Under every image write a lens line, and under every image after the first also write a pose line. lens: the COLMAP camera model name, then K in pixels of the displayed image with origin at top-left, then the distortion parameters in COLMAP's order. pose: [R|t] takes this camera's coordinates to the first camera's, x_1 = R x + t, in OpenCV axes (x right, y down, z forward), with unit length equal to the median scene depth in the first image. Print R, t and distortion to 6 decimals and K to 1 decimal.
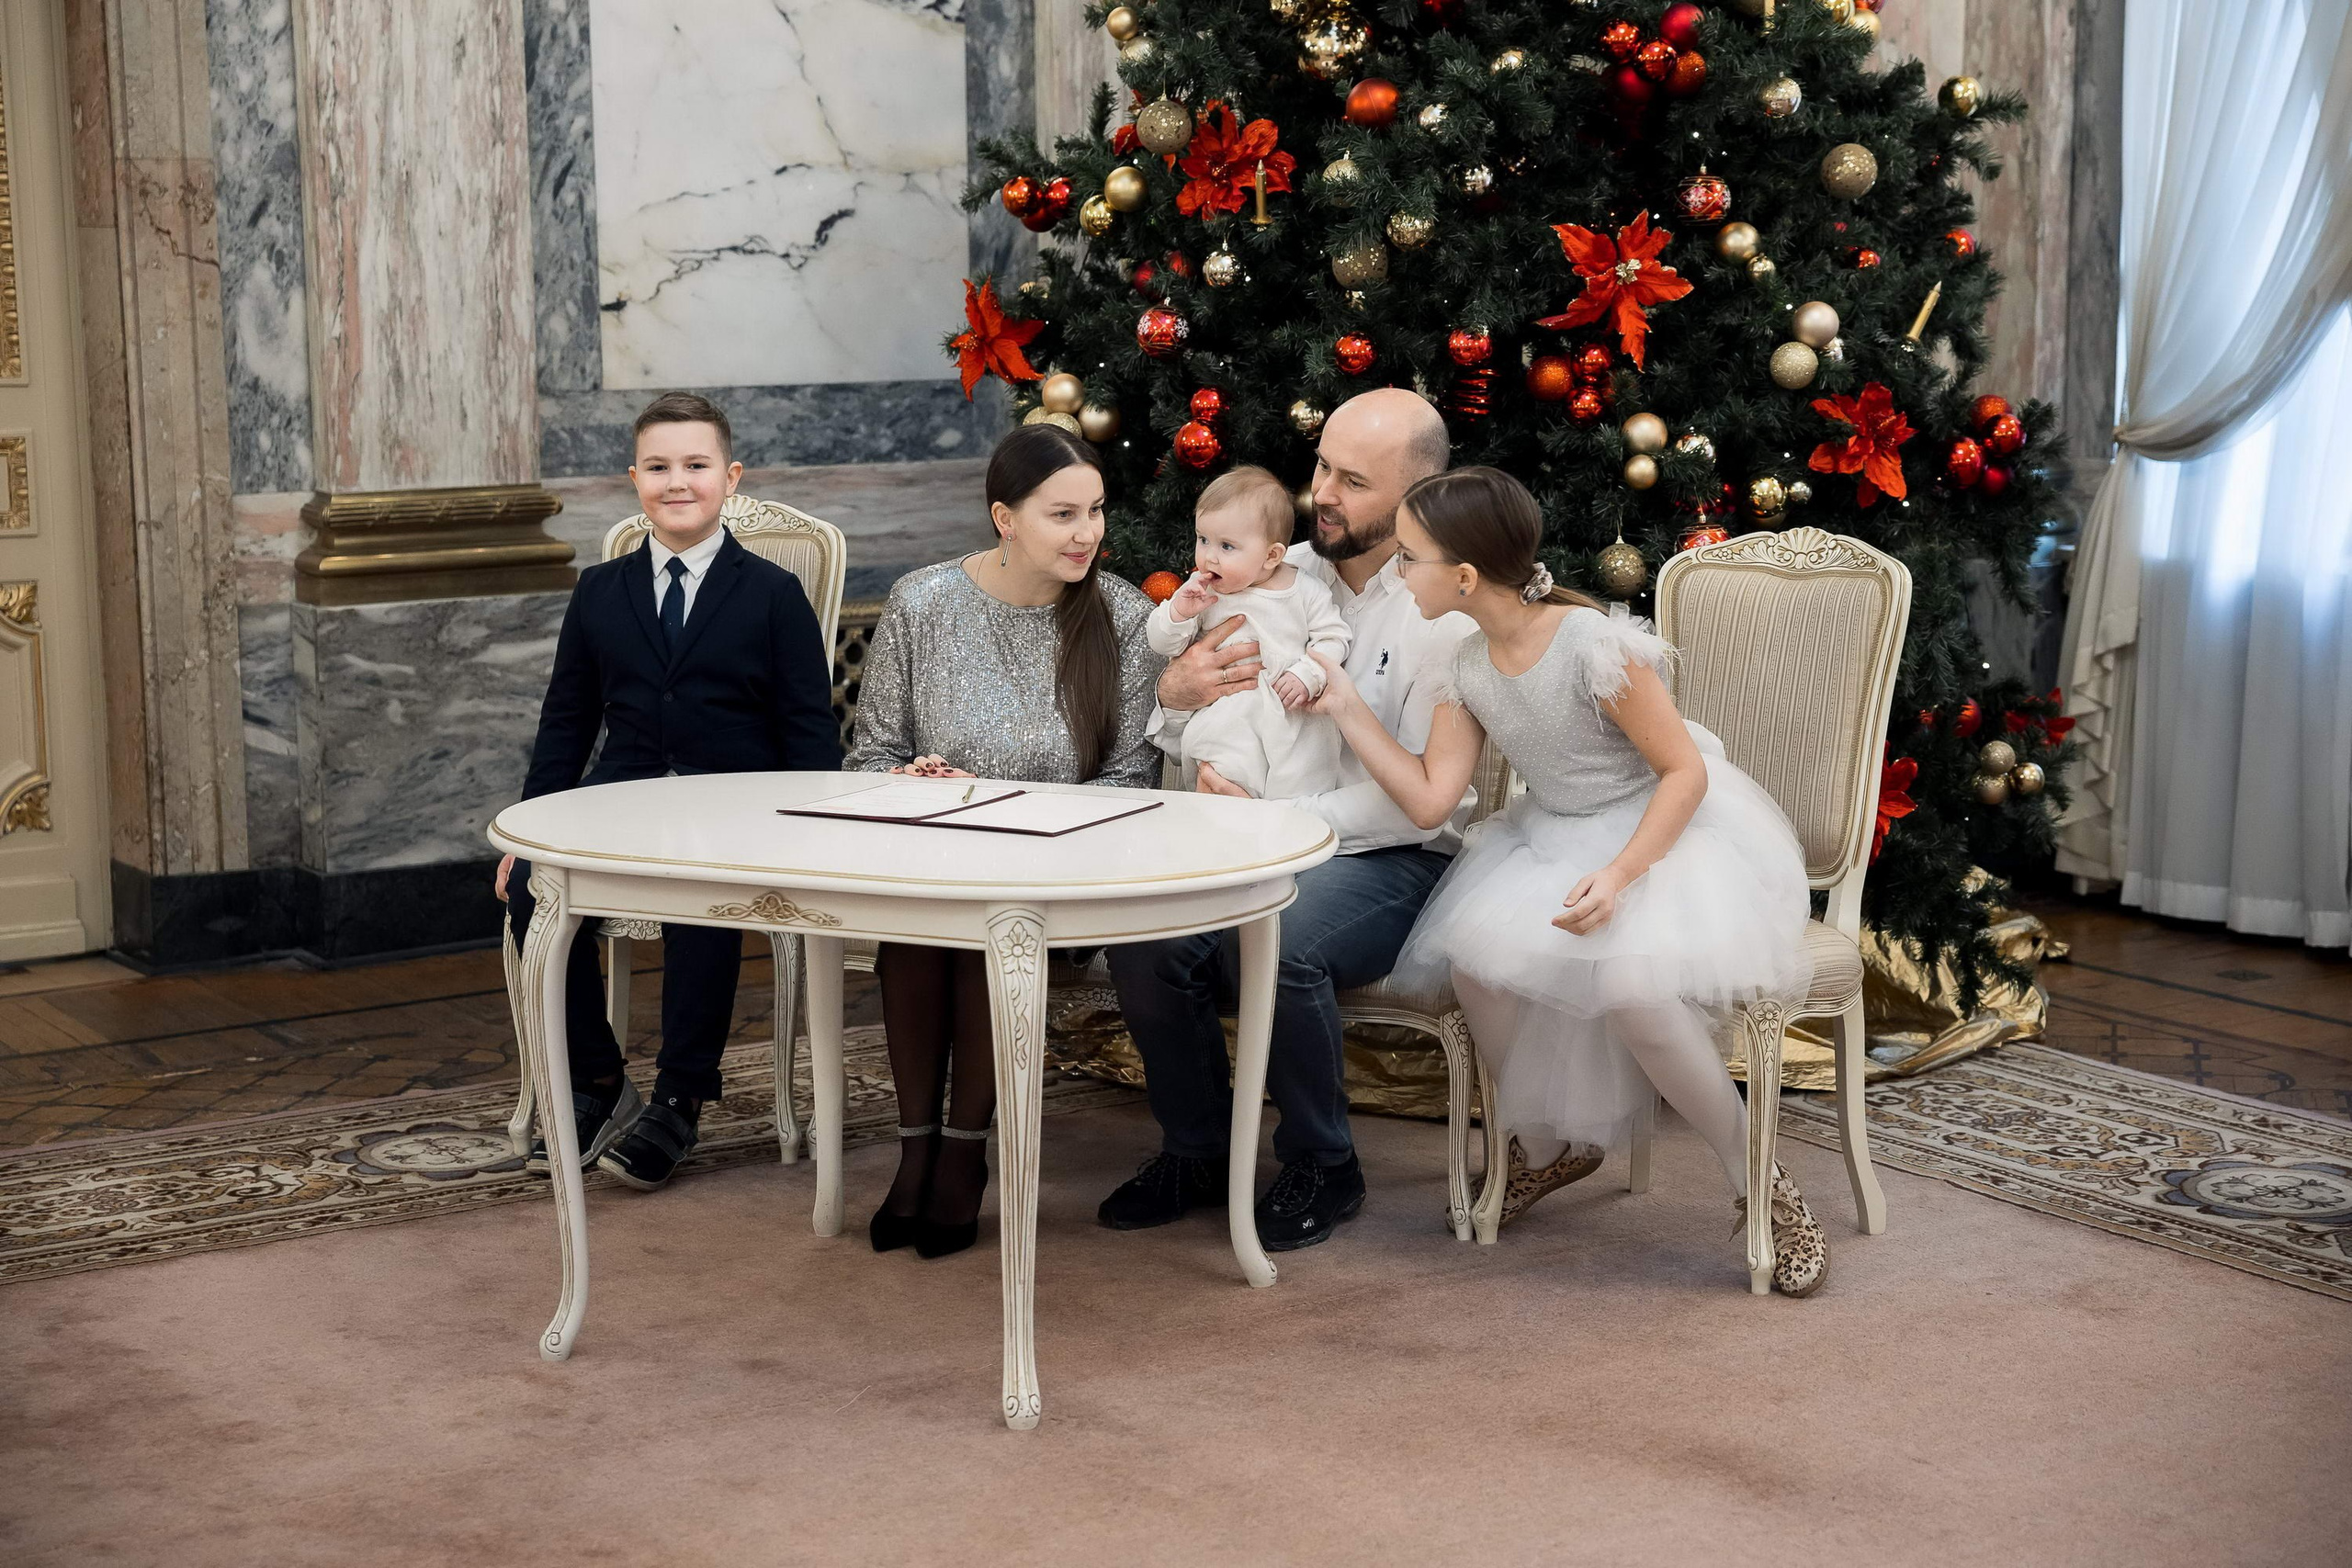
lens RADIAL K [[4208.2, 0, 1173.3], [0, 4208.2, 733.2], [0, 0, 1]] dist [0.266381, 0.022347]
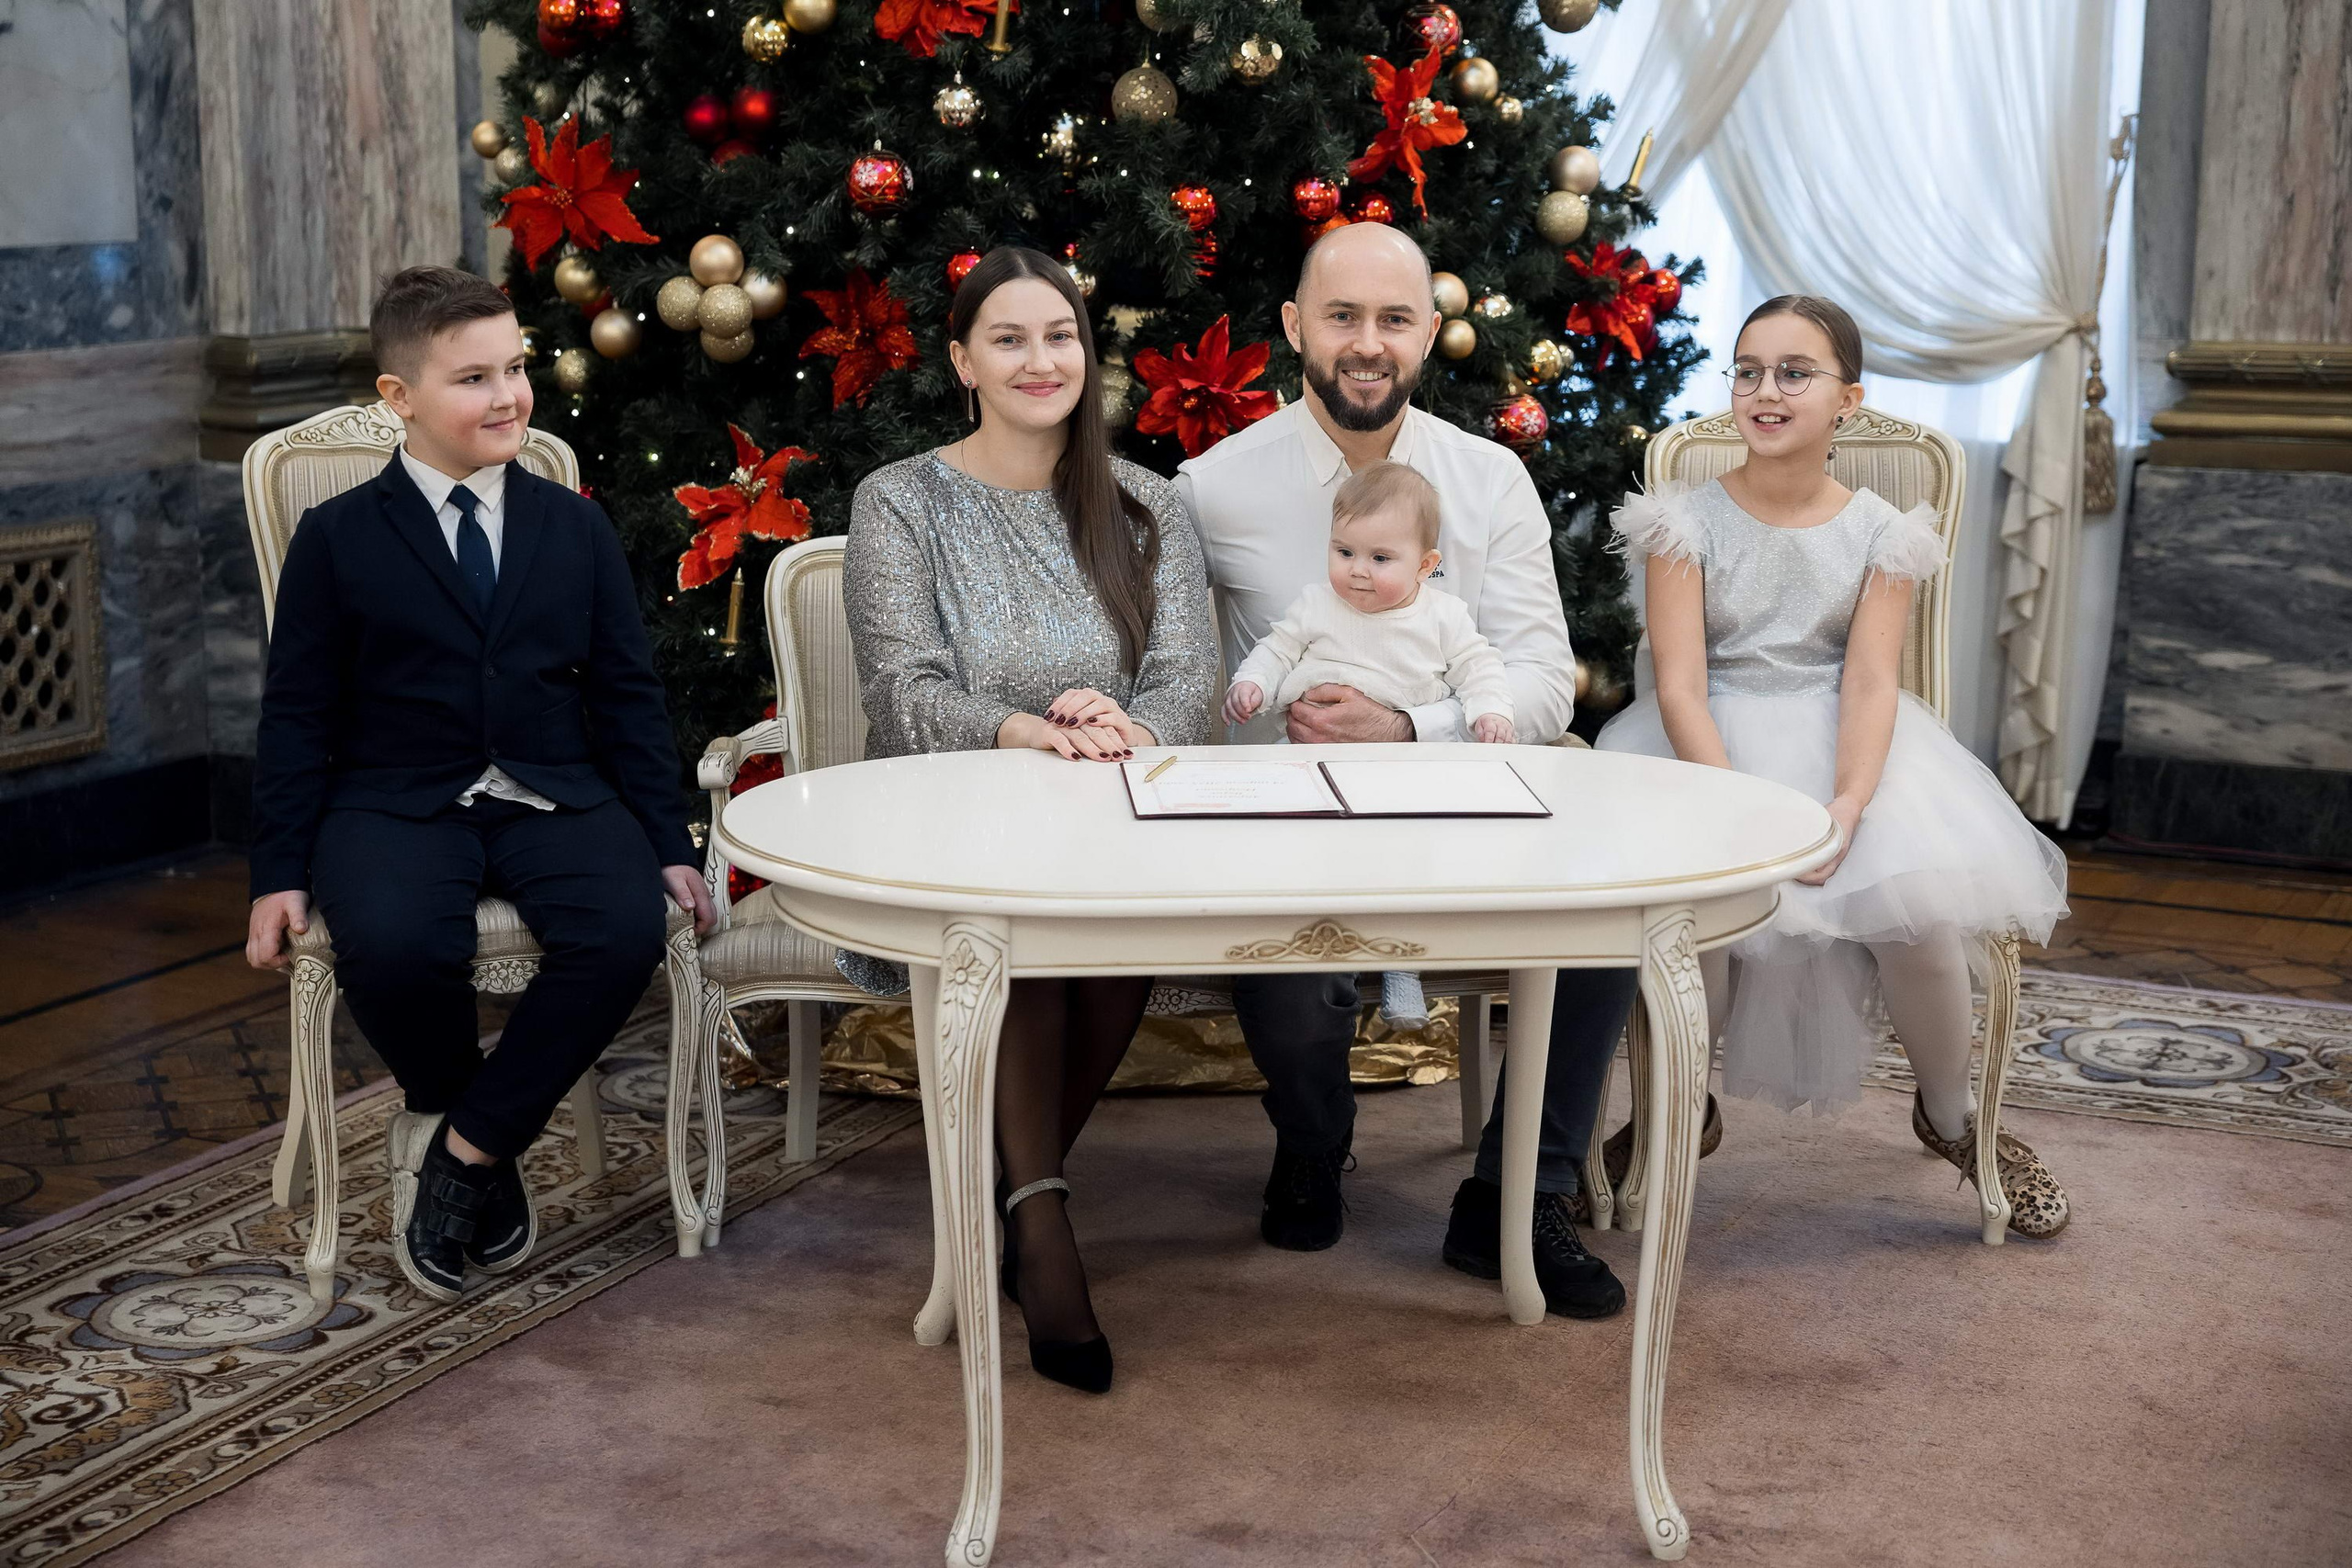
lens RADIAL K [[3961.9, 0, 1168.0], [0, 3961.9, 721.5], [0, 0, 1]] dist [0.250180, -0.095340]
pose [[0.841040, -0.079182, 0.535147, -0.329312], [0.059179, 0.996760, 0.054477, -0.025587], [-0.537727, -0.014148, 0.843000, 0.271803]]
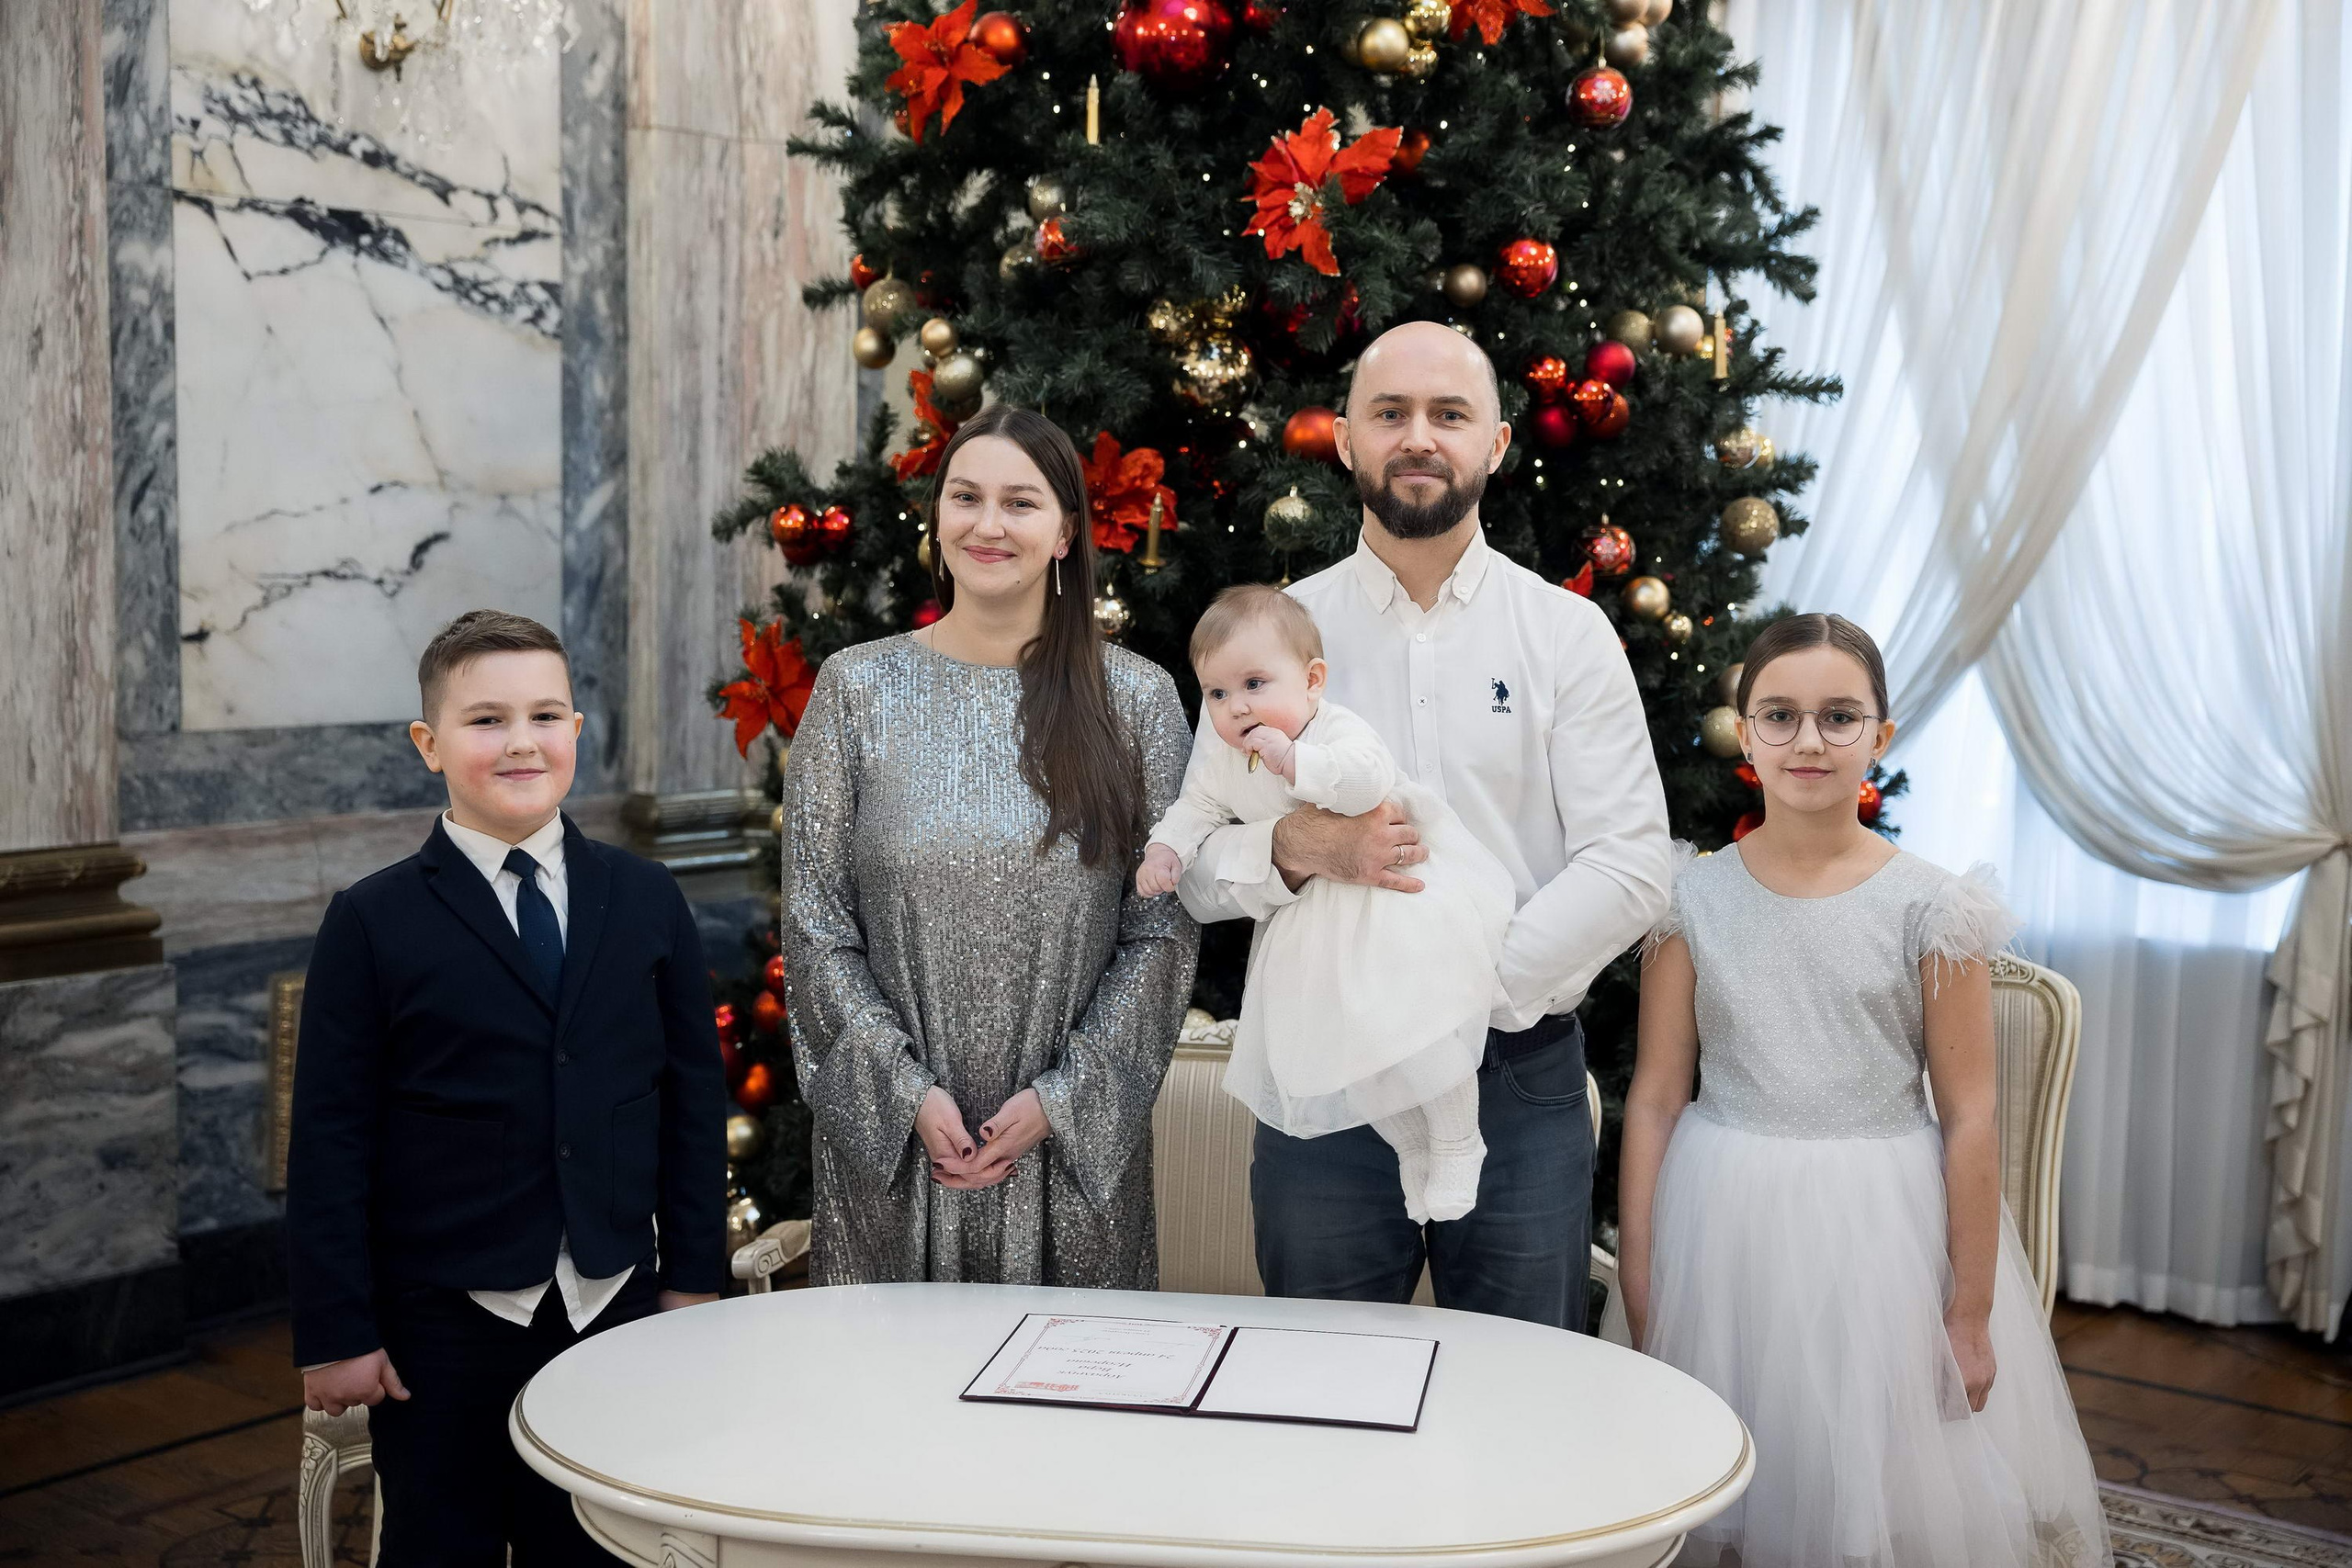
lens RADIAL K [[3005.6, 0, 1176.6], [0, 3005.6, 755.6], [0, 0, 1]] dist [0.099097, -0.003236]
pose [[0.941630, -0.001810, 0.336644, -0.158882], [0.018743, 0.998716, -0.047056, -0.044407], [-0.336126, 0.050619, 0.940456, 0.354359]]
